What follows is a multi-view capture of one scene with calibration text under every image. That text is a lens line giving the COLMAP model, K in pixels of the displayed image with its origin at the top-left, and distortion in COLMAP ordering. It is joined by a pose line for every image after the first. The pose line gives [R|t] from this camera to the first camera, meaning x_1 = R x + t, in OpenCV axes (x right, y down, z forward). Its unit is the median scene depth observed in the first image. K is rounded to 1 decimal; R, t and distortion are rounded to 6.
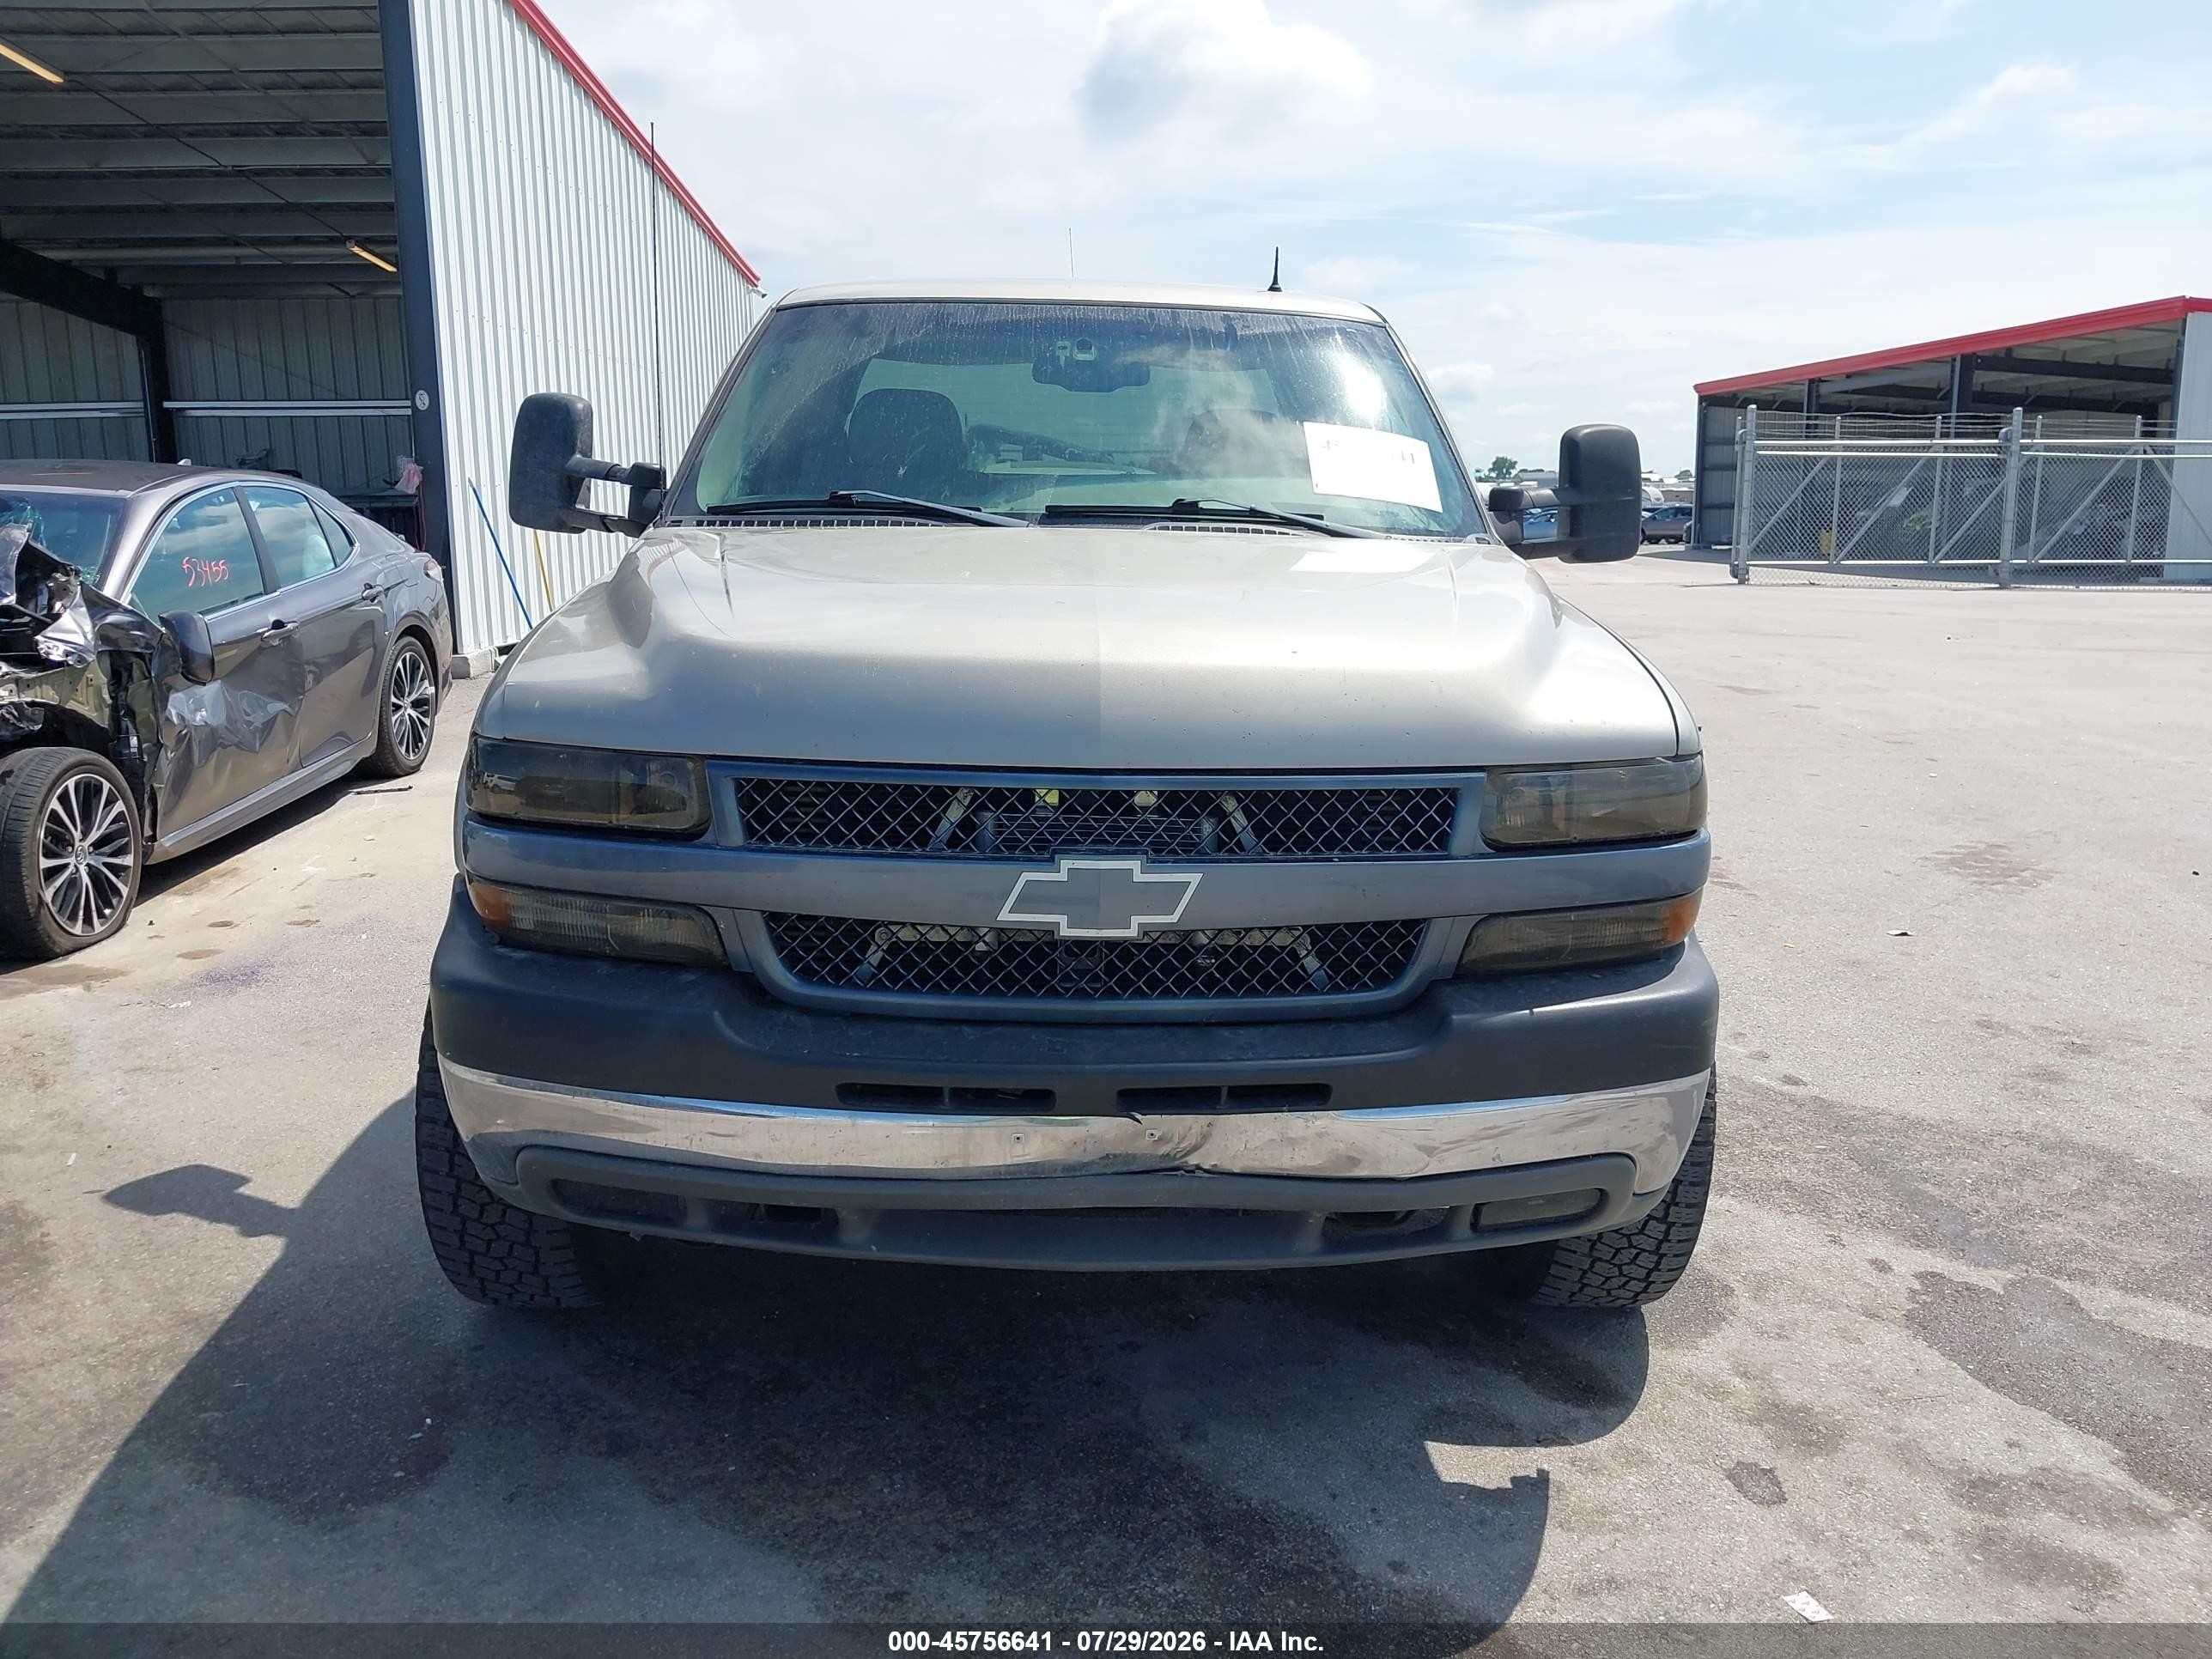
lens RADIAL K [[1736.4, 0, 1110.0], [0, 1736.4, 815.0], [0, 0, 1]] dist [0.014618, -0.023406]
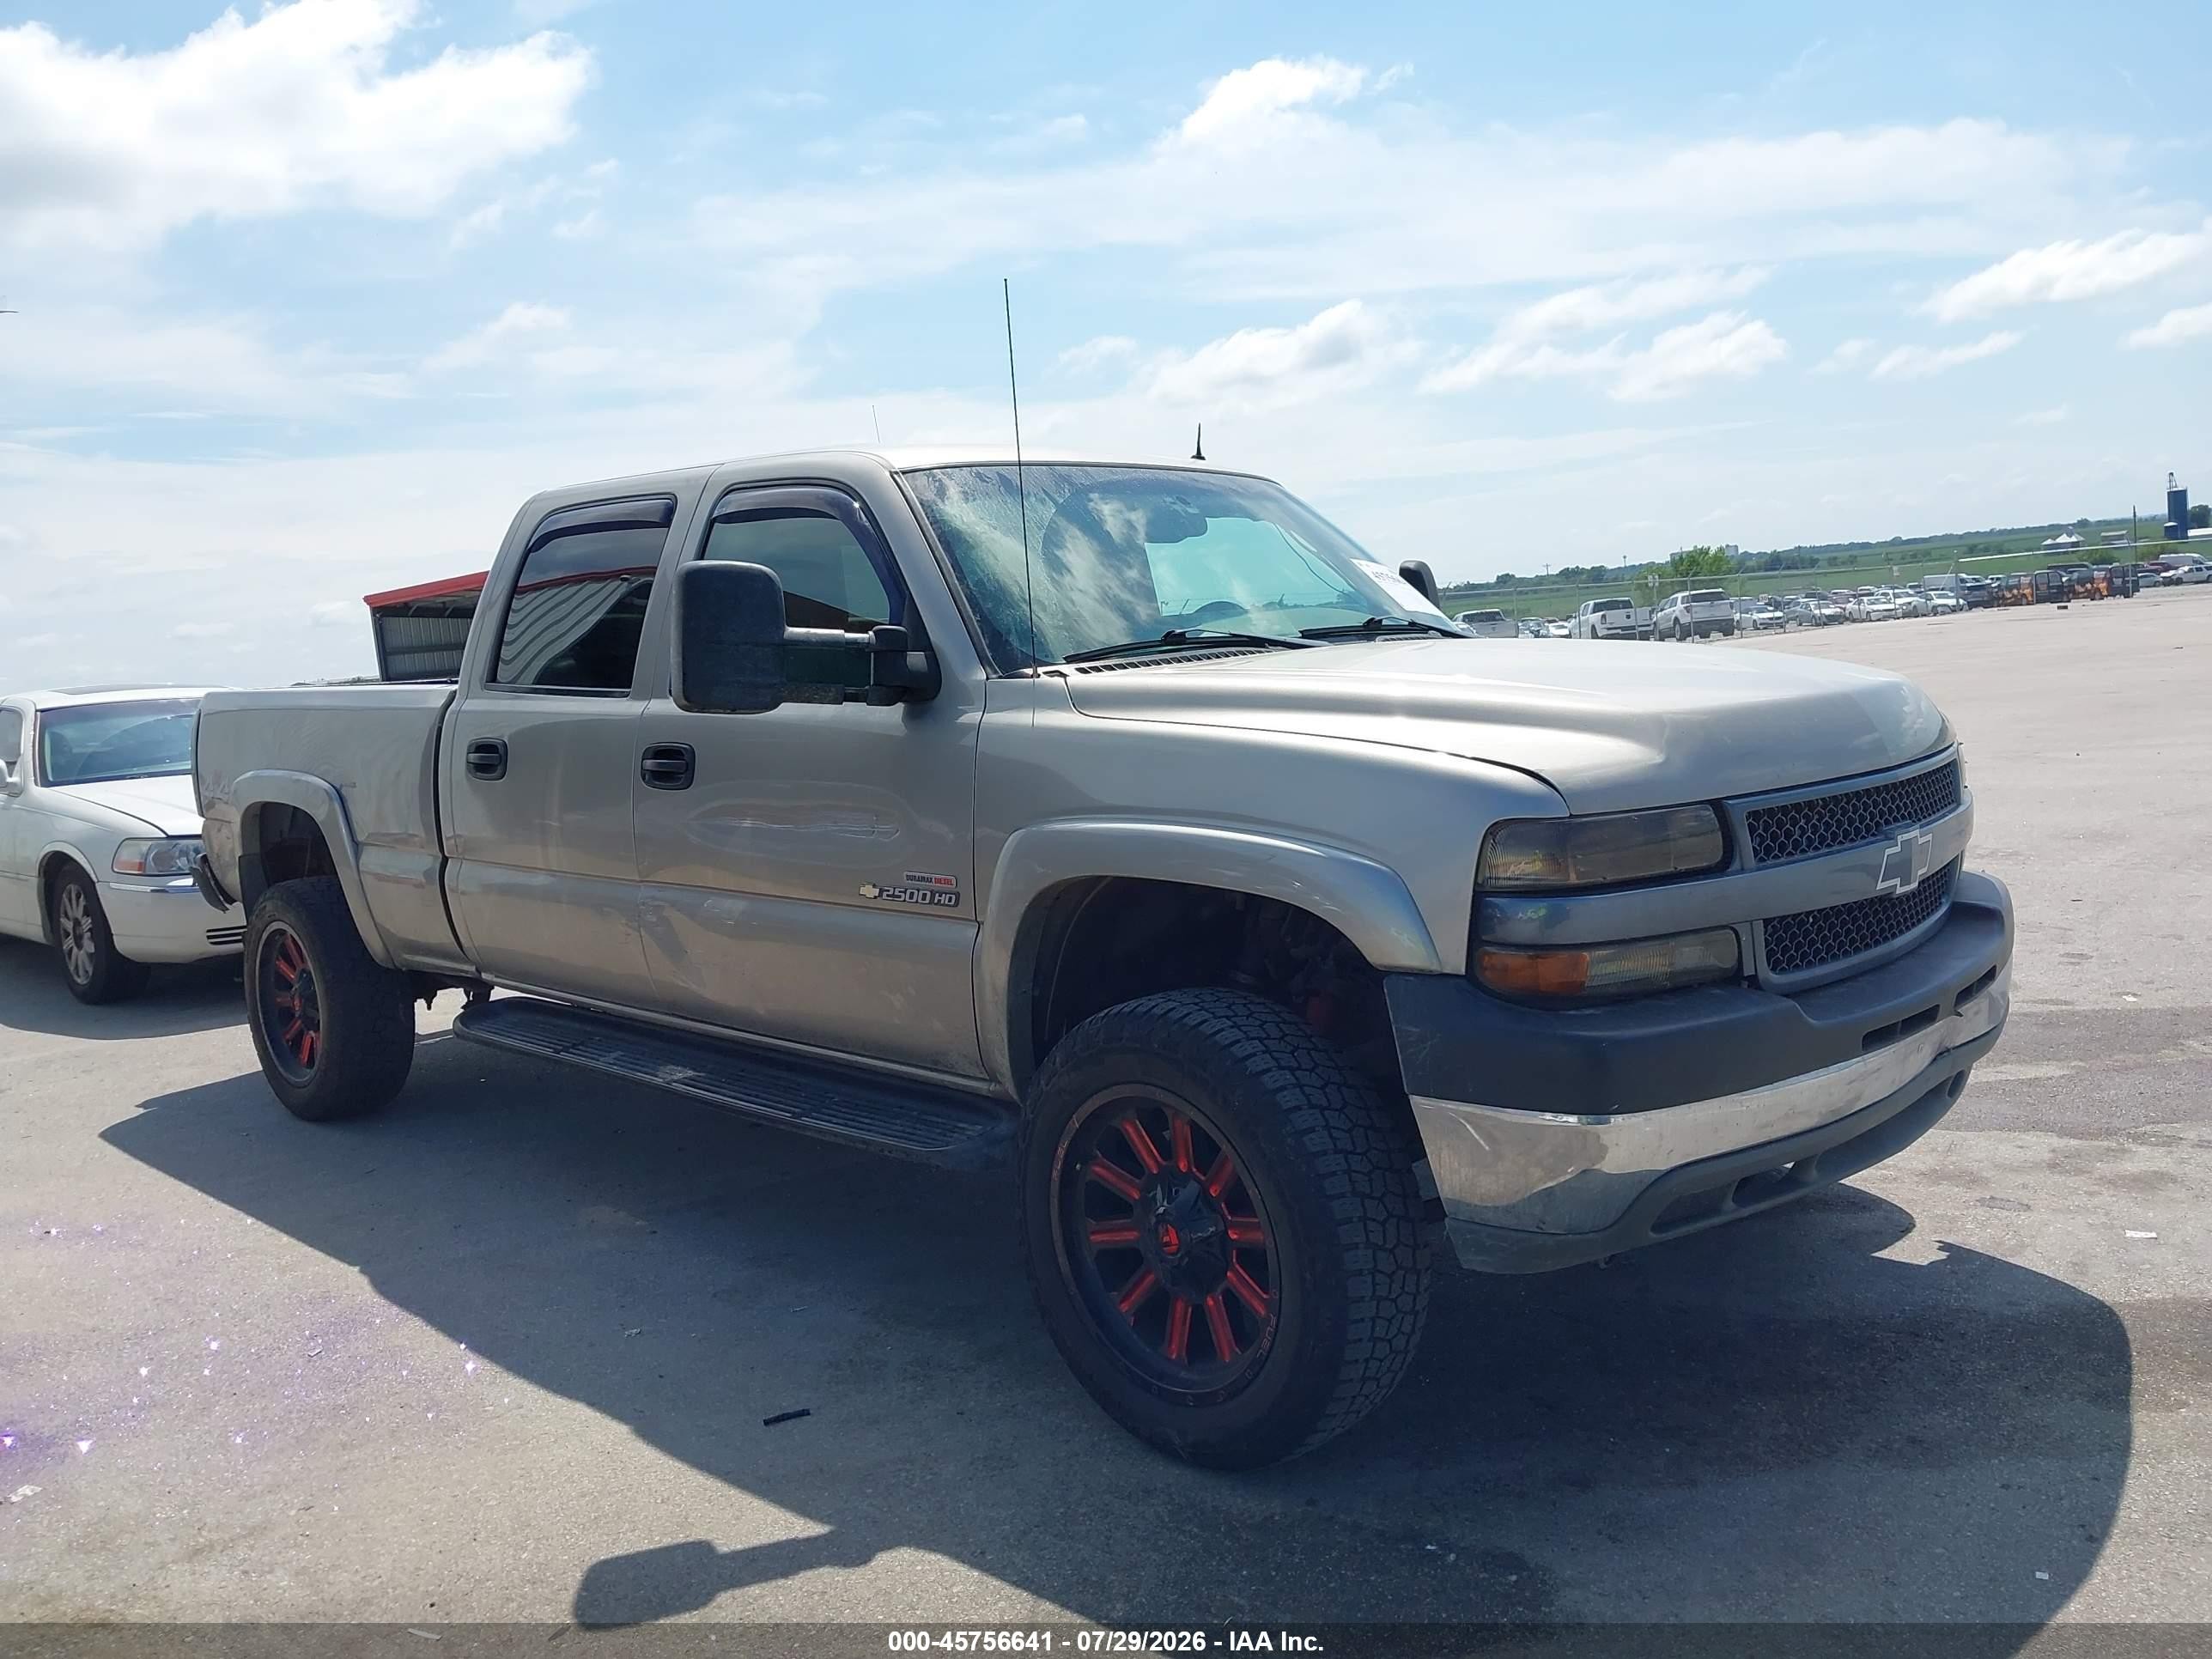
lens RADIAL K [[1736.4, 0, 1107.4], [0, 1736.4, 830.6], [0, 0, 1]] dist [0.014618, -0.023406]
pose [[0.719049, -0.137182, 0.681285, -0.875377], [0.210567, 0.977248, -0.025462, -0.045763], [-0.662291, 0.161765, 0.731575, 0.260700]]
